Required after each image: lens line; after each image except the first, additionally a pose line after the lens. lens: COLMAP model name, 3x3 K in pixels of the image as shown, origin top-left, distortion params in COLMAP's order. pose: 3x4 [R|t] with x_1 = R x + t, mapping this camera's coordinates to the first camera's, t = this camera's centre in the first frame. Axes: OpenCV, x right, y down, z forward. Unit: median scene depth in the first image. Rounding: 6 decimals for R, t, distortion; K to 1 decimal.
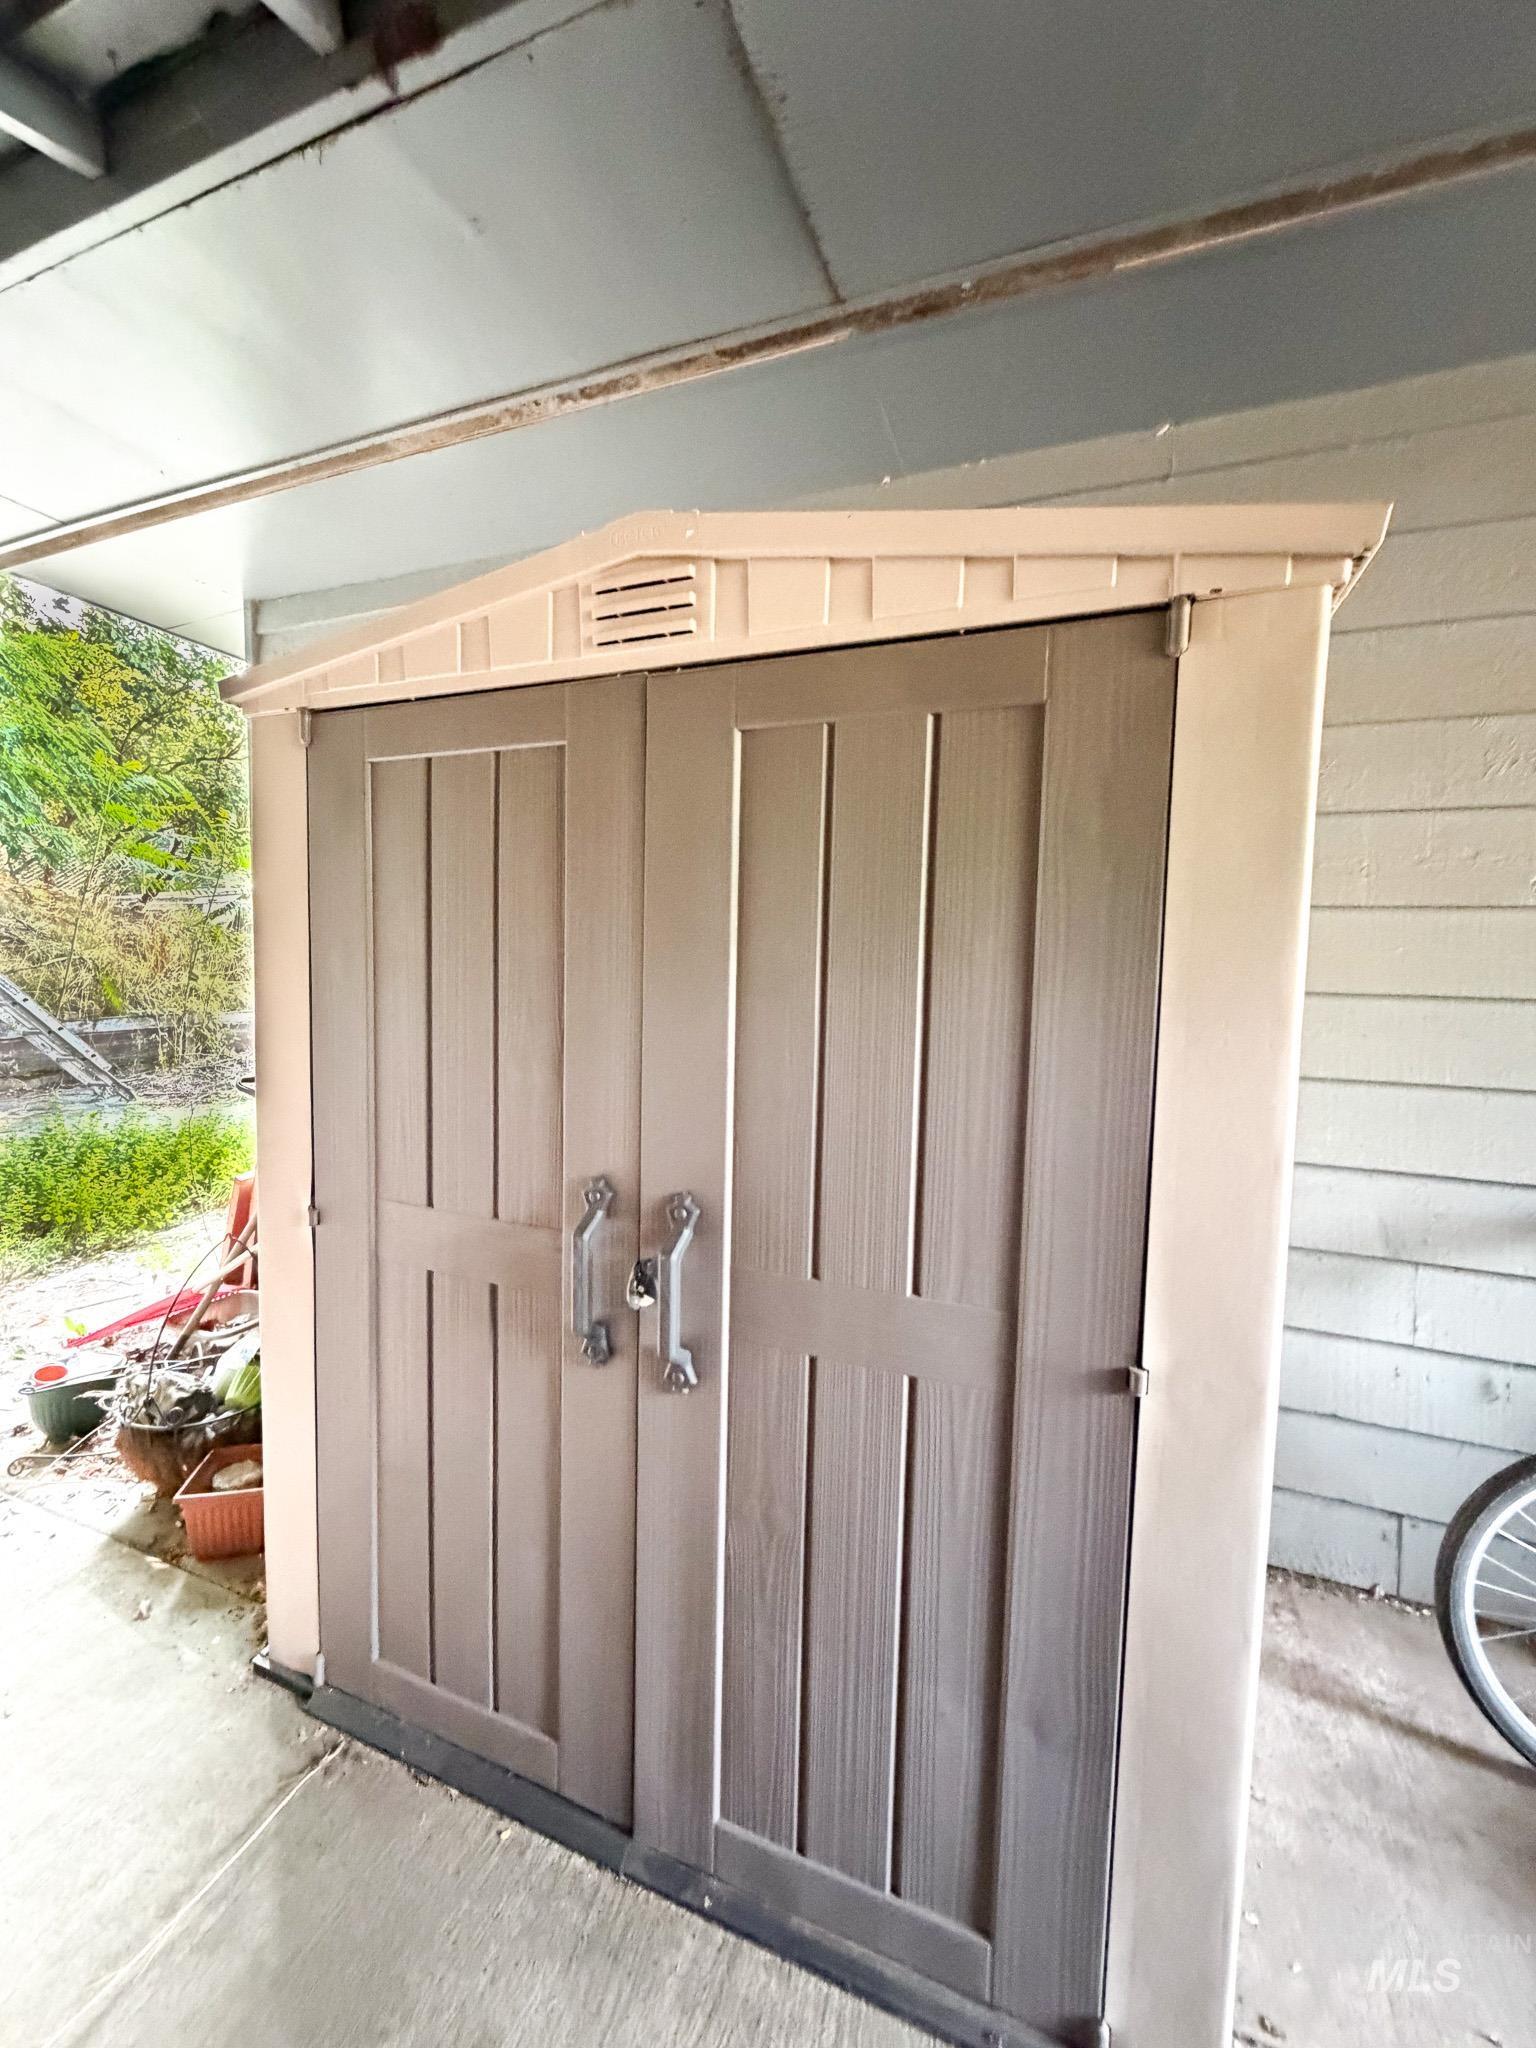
lens RADIAL K [[825.6, 0, 763.0], [0, 825.6, 1018.6], [0, 0, 1]] dist [0.000261, 0.000314]
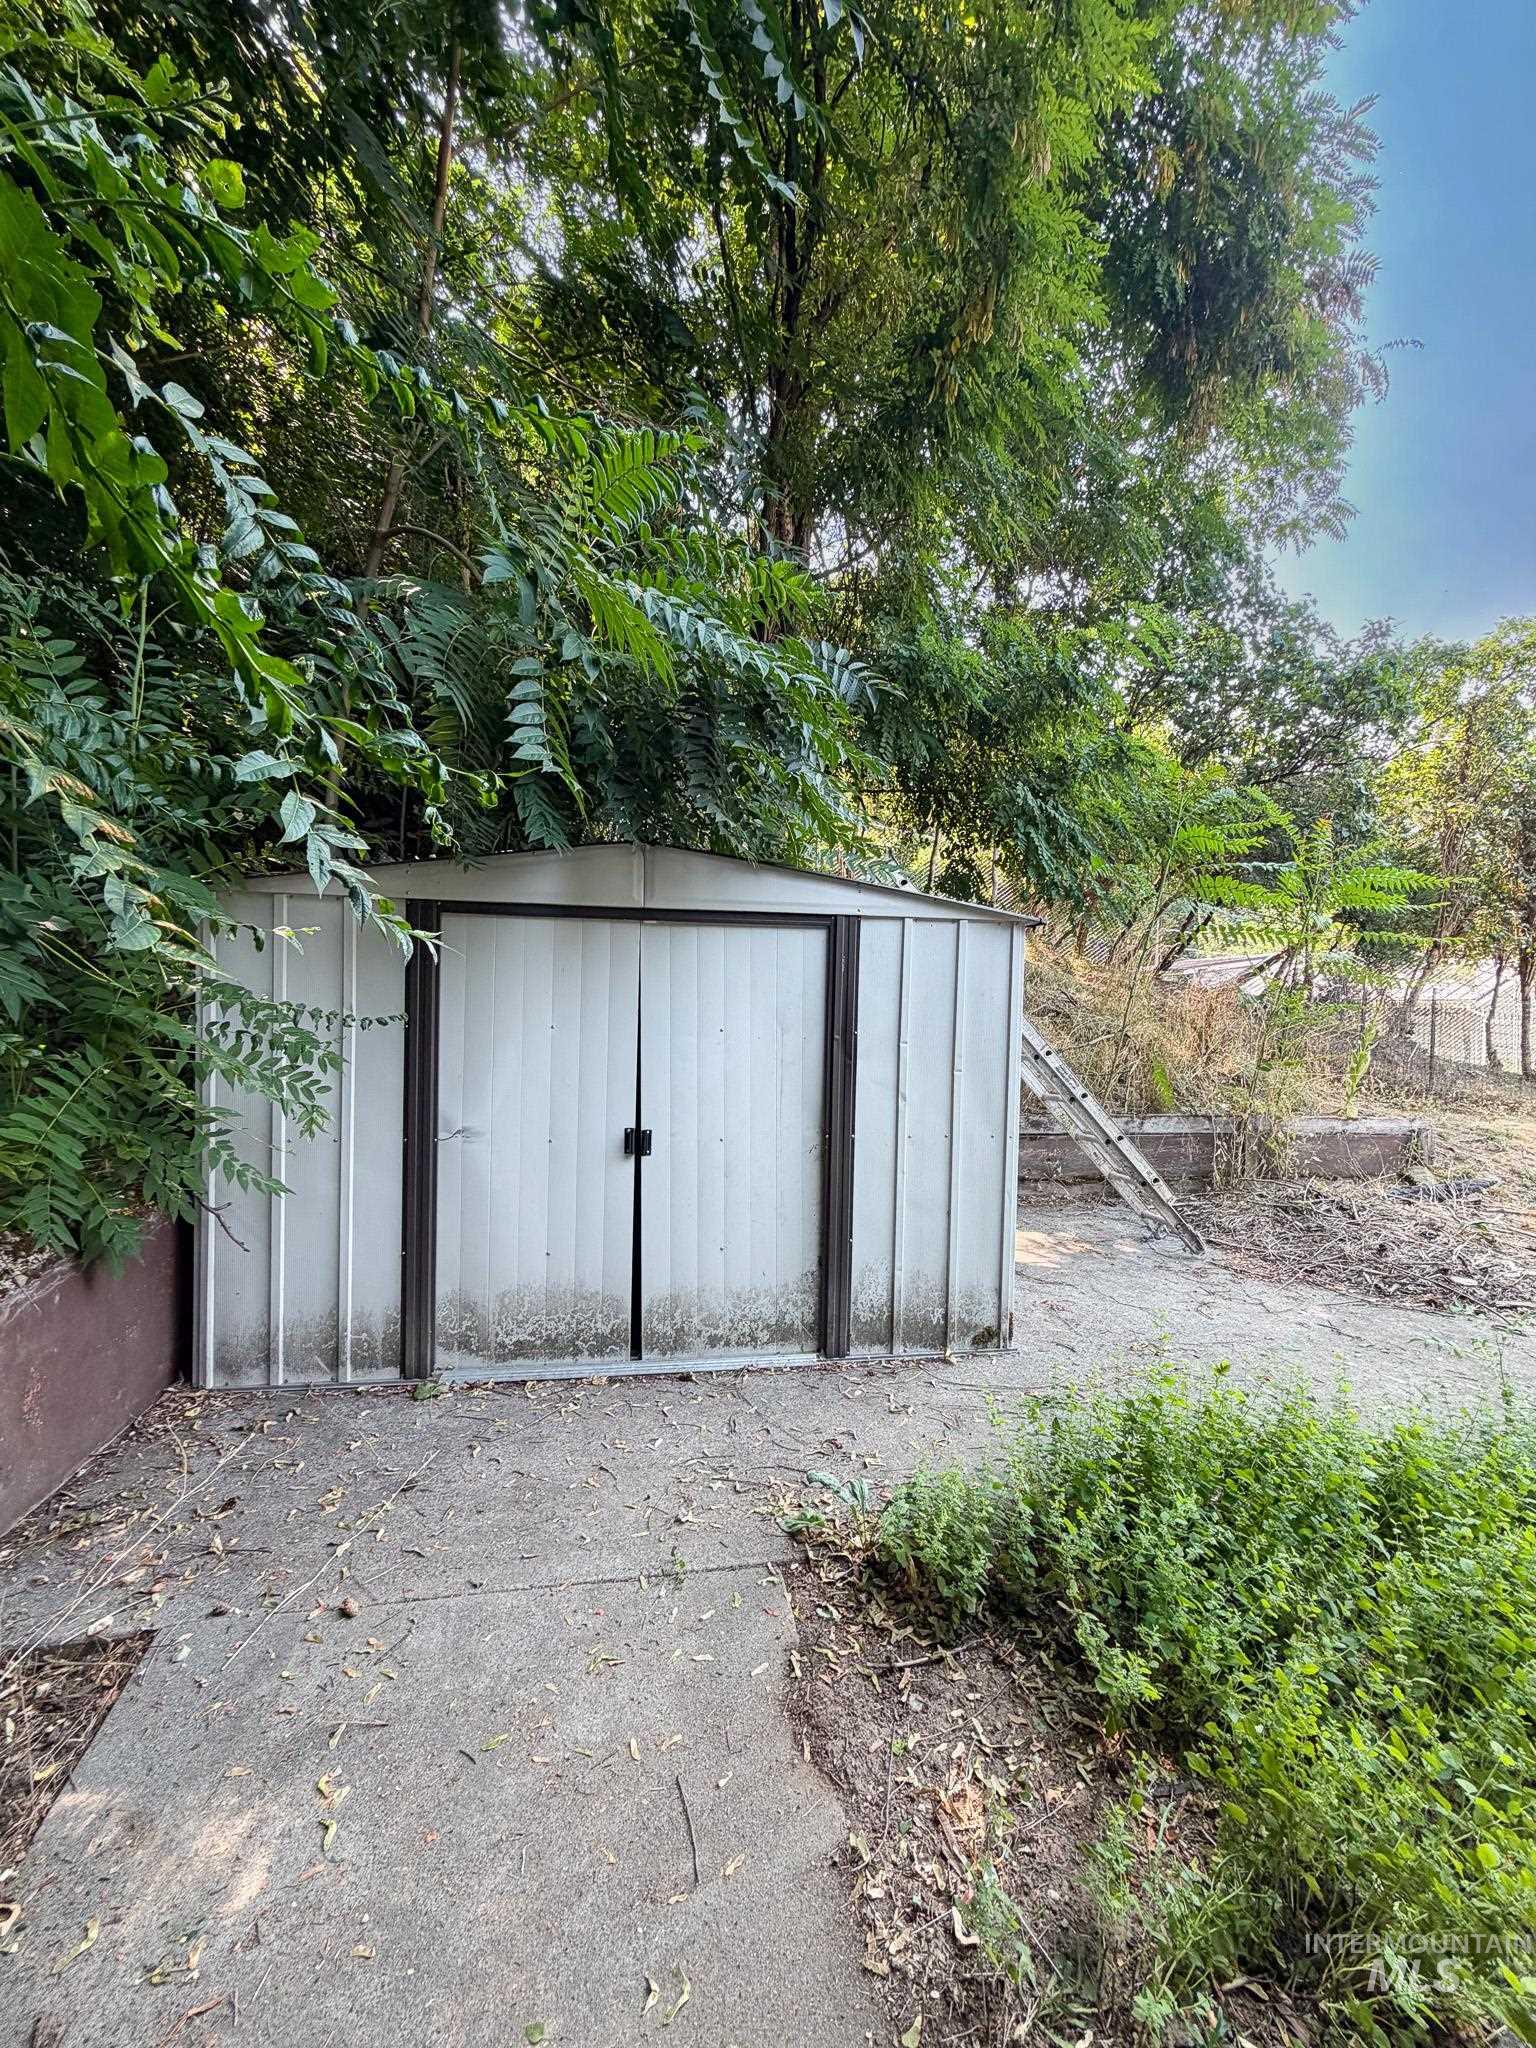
lens RADIAL K [[825.6, 0, 763.0], [0, 825.6, 1018.6], [0, 0, 1]] dist [0.000261, 0.000314]
pose [[0.500300, 0.004285, -0.865841, -0.315653], [-0.077462, 0.996199, -0.039829, -0.031359], [0.862380, 0.086996, 0.498731, 0.299706]]
